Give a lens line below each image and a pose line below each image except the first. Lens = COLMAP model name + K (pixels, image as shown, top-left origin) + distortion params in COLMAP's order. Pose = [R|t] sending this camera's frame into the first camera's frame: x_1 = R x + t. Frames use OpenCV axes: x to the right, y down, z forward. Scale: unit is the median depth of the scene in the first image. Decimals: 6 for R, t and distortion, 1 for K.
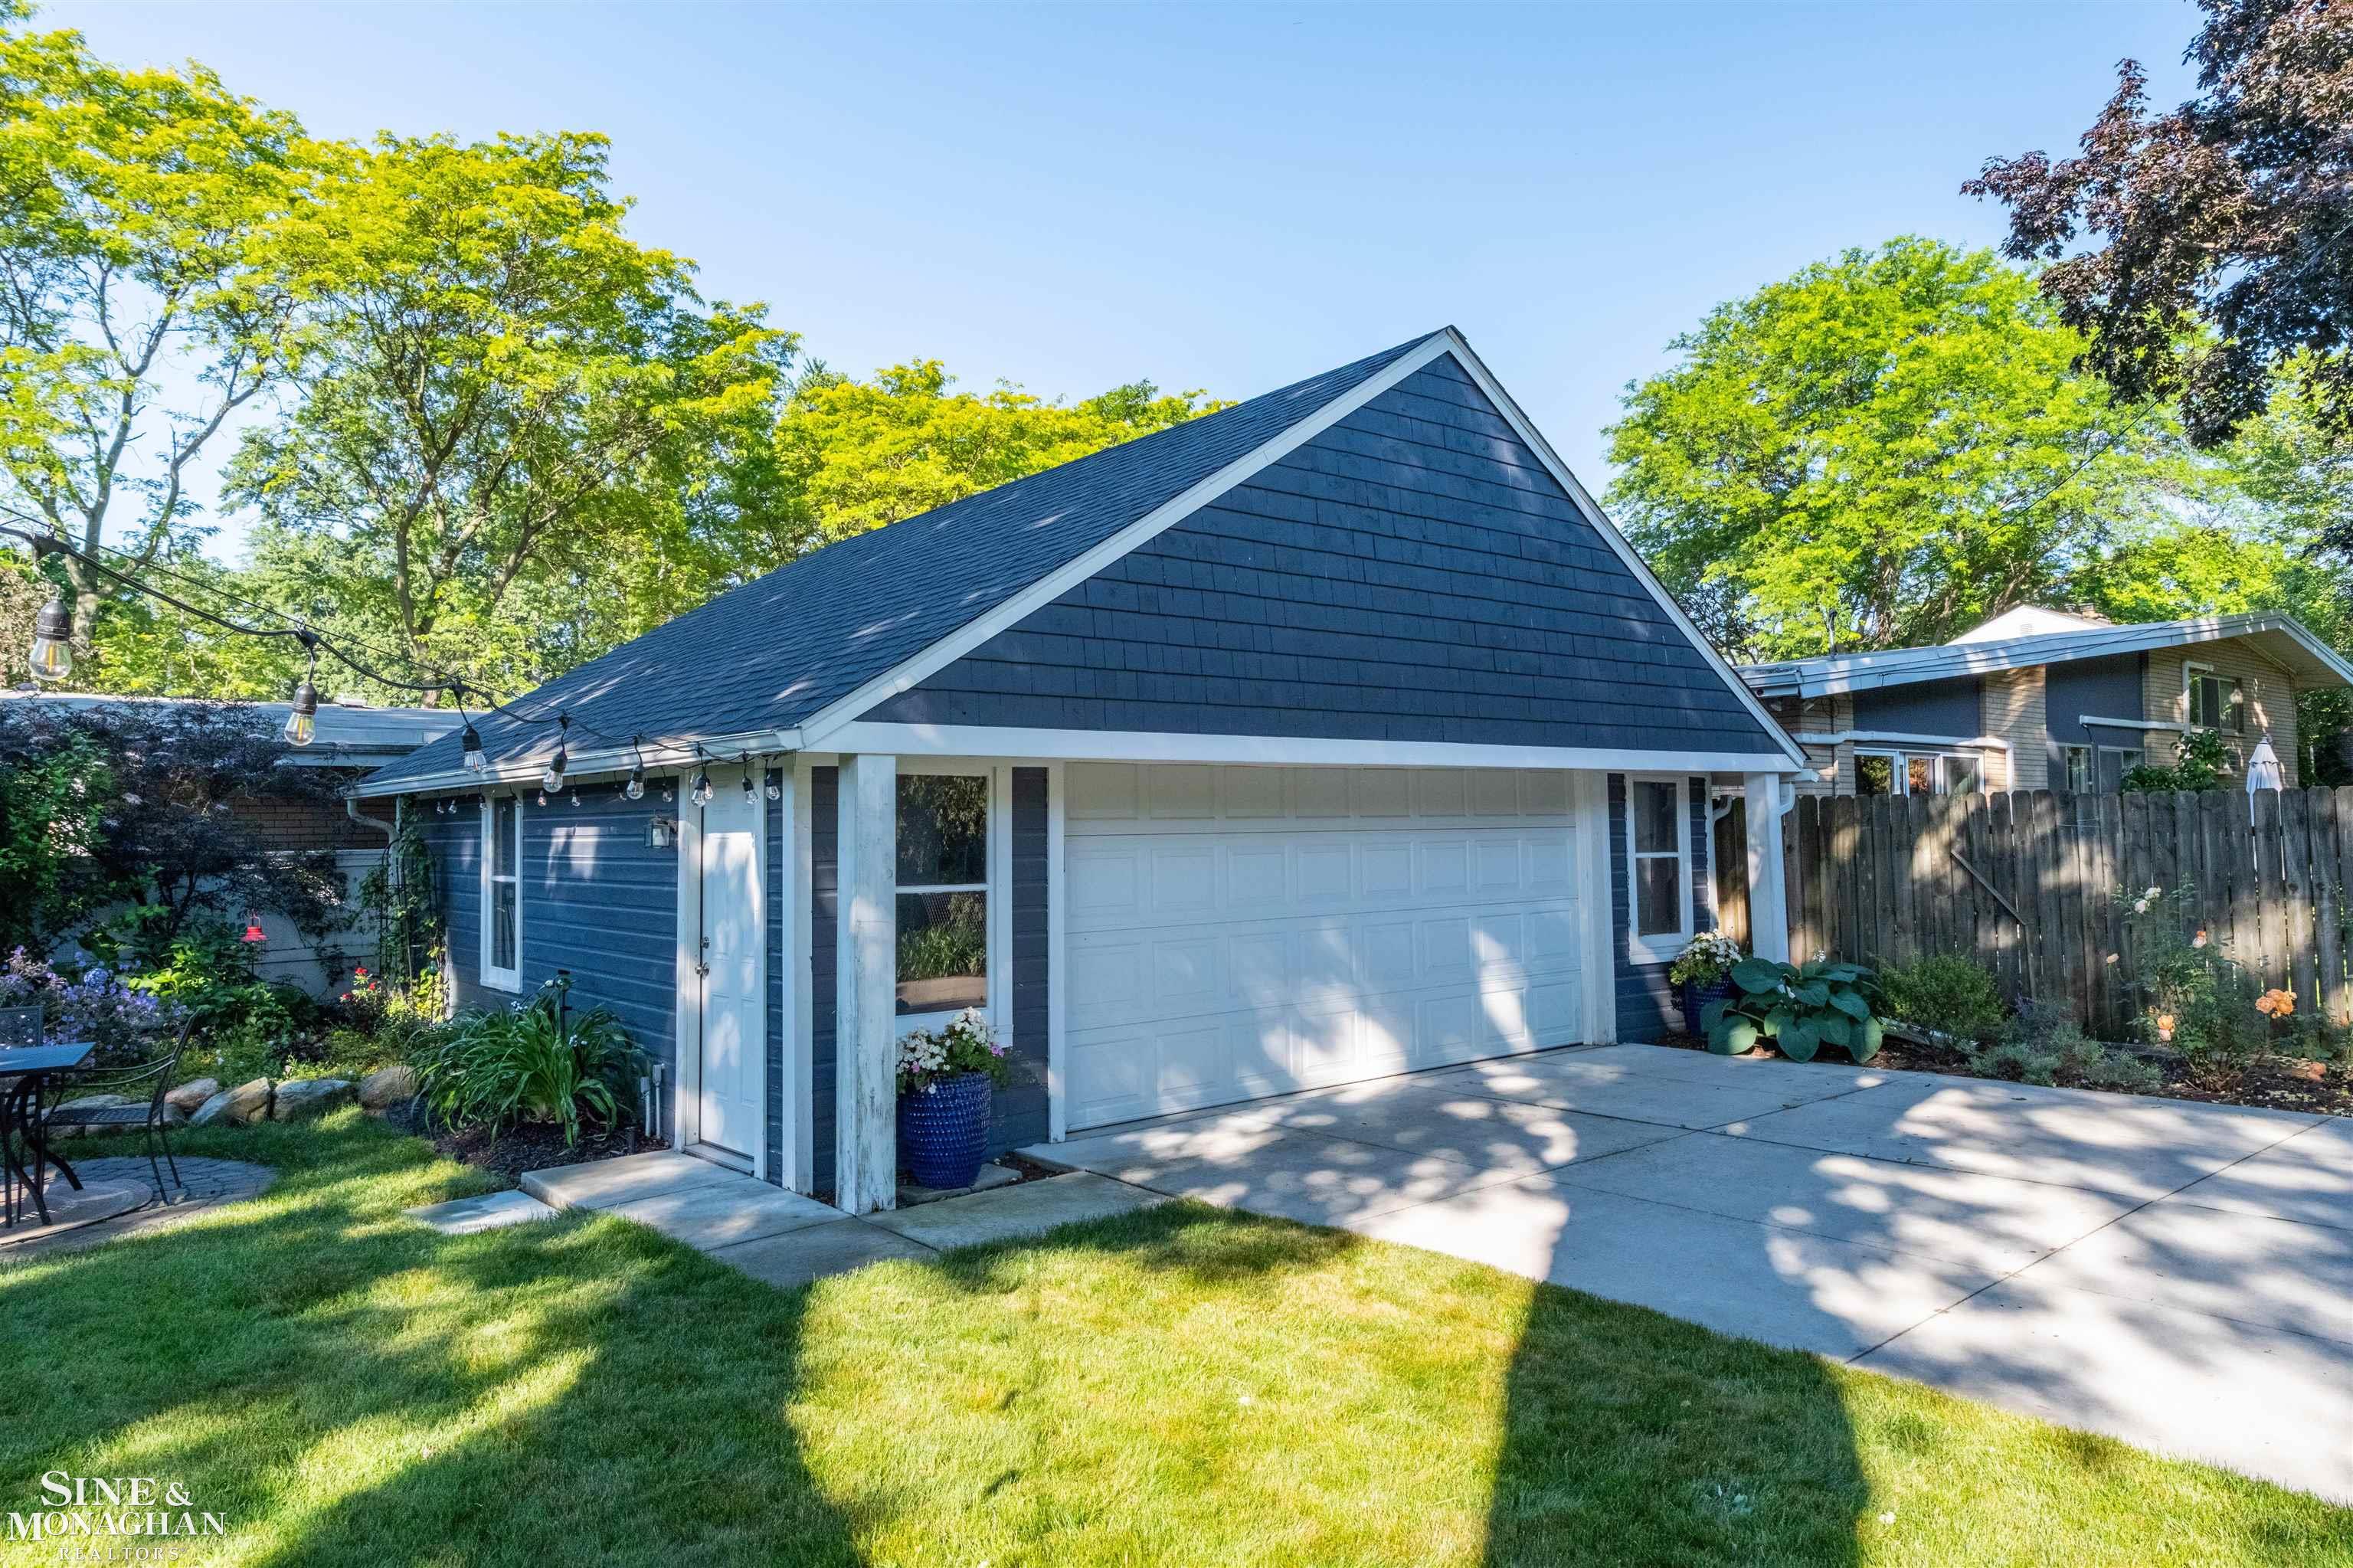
lens RADIAL K [[1536.9, 0, 1173.9], [0, 1536.9, 782.3], [0, 0, 1]] dist [0.027753, -0.010608]
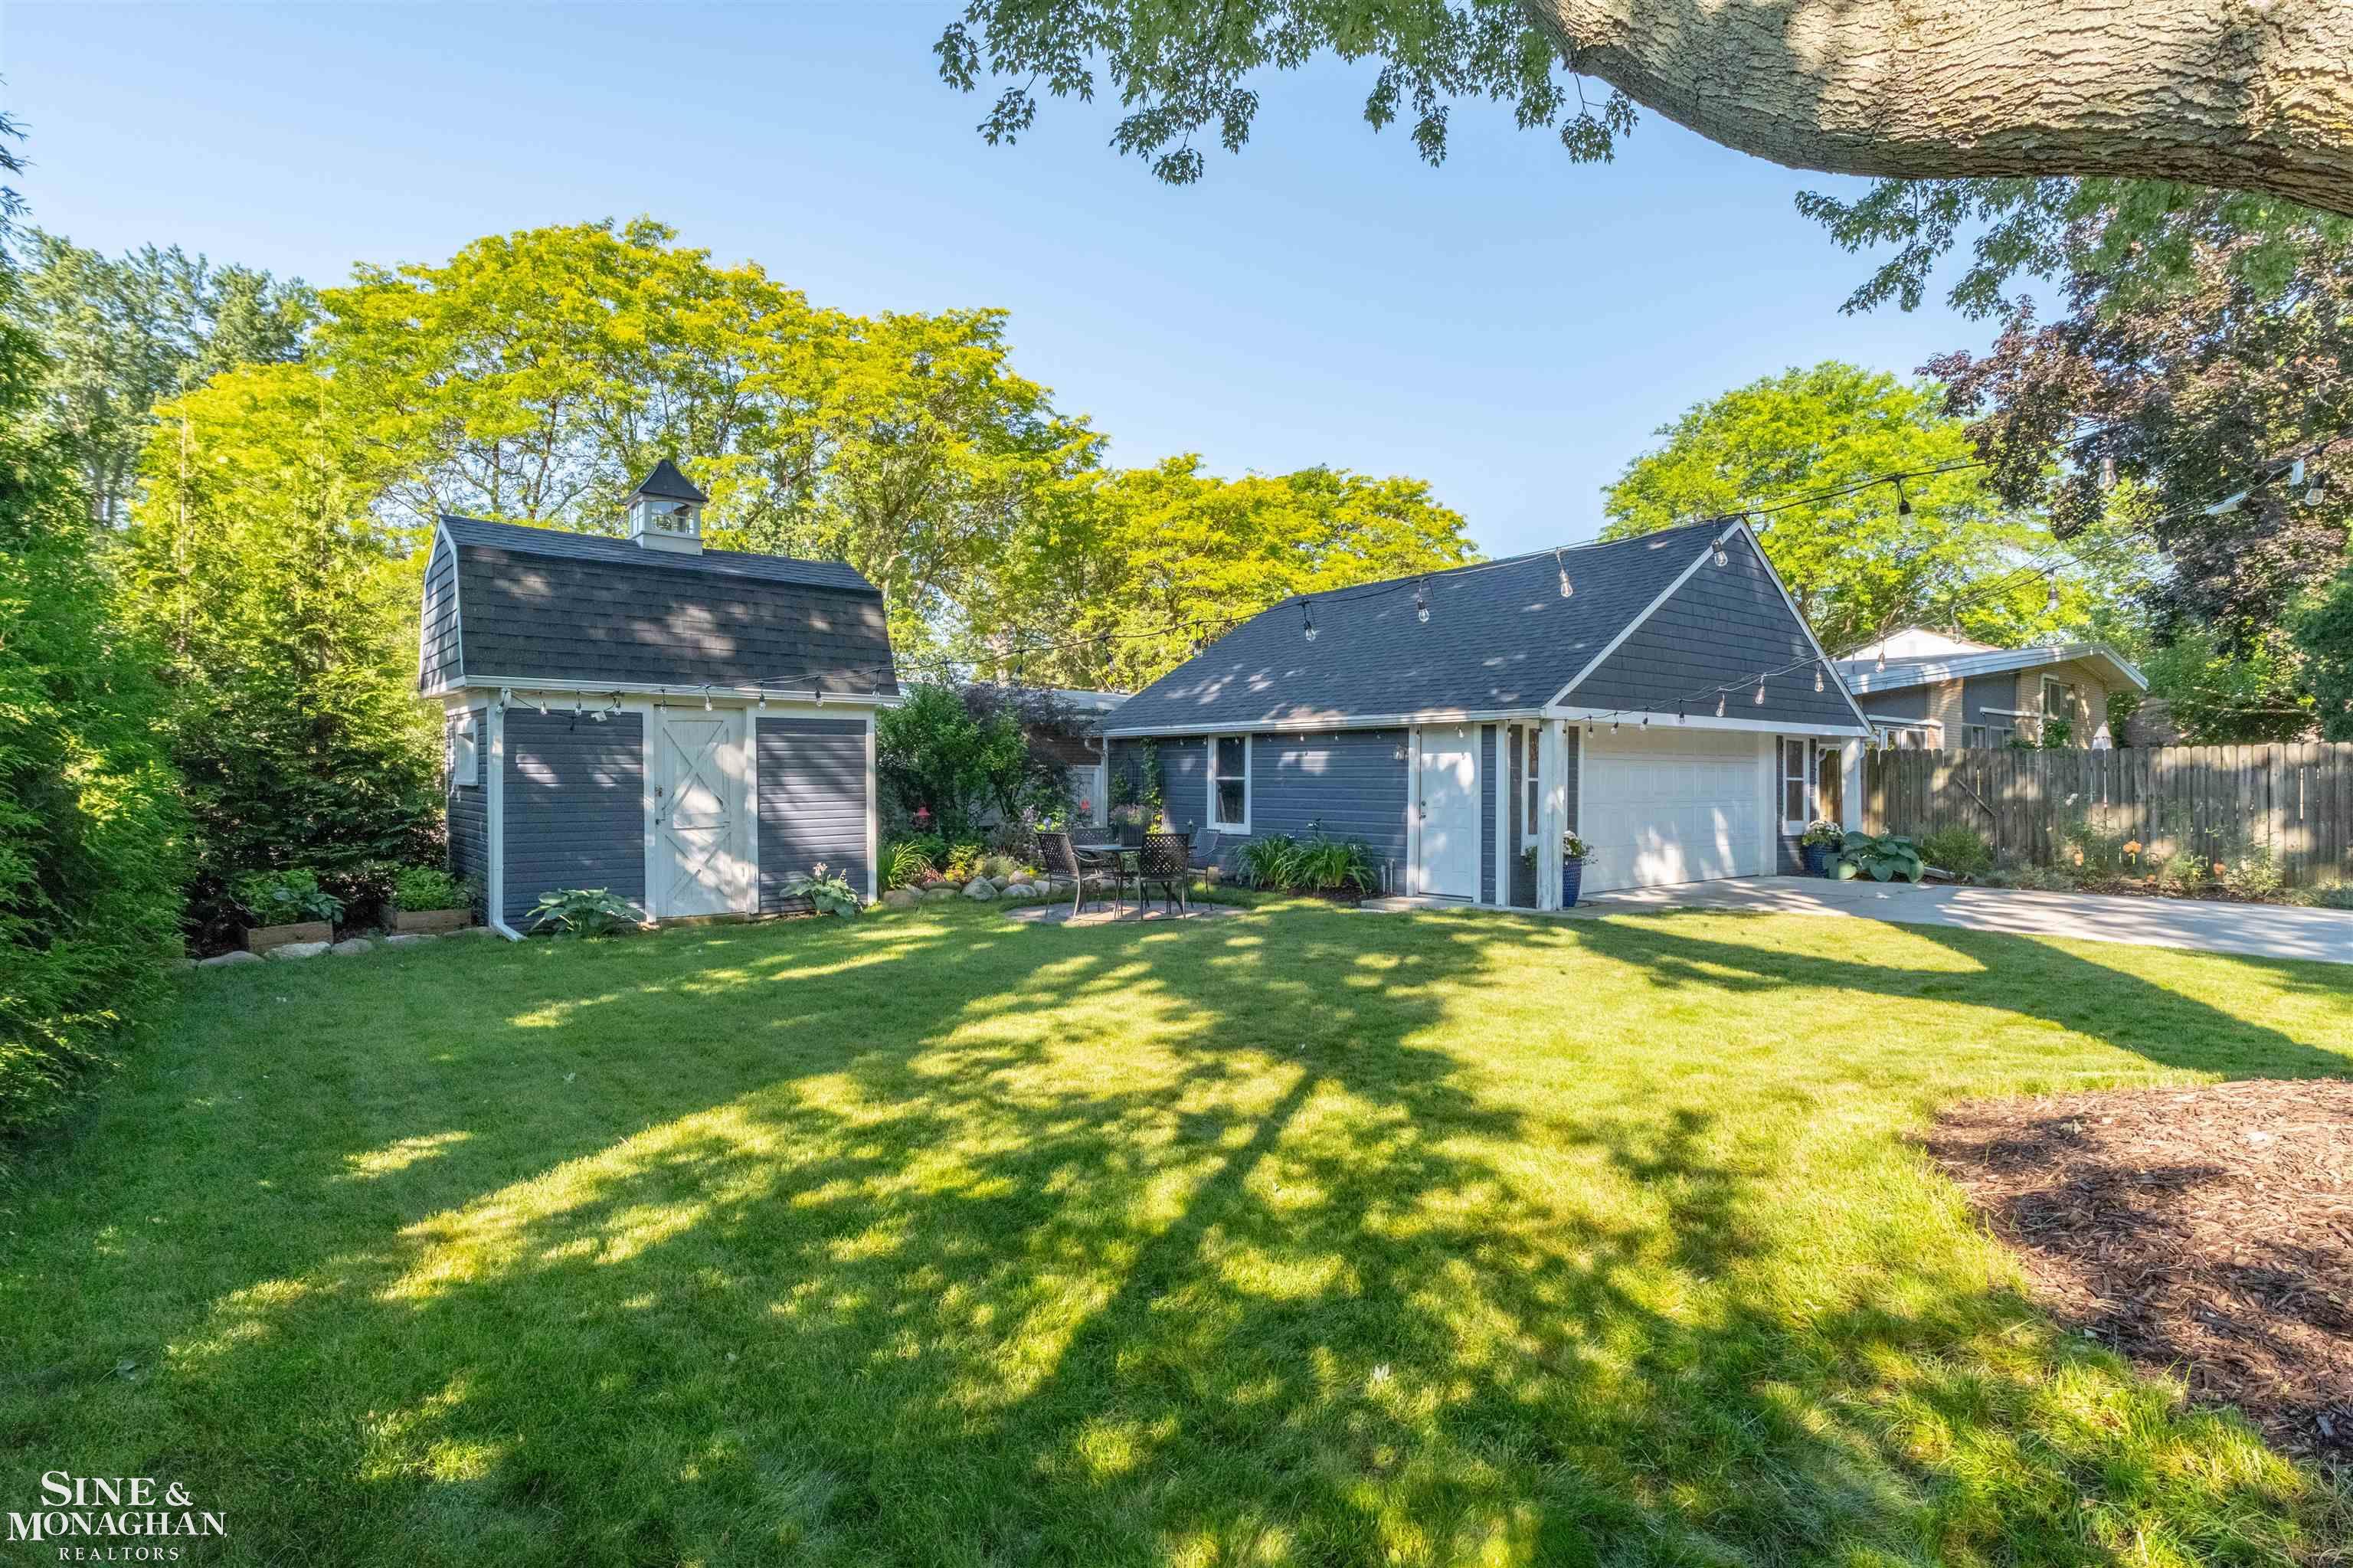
lens RADIAL K [[1205.9, 0, 1177.4], [0, 1205.9, 787.6], [0, 0, 1]] dist [0.002609, 0.002484]
pose [[0.999758, 0.018403, -0.012073, -0.221248], [-0.017943, 0.999147, 0.037186, 0.008378], [0.012747, -0.036960, 0.999235, -0.256200]]
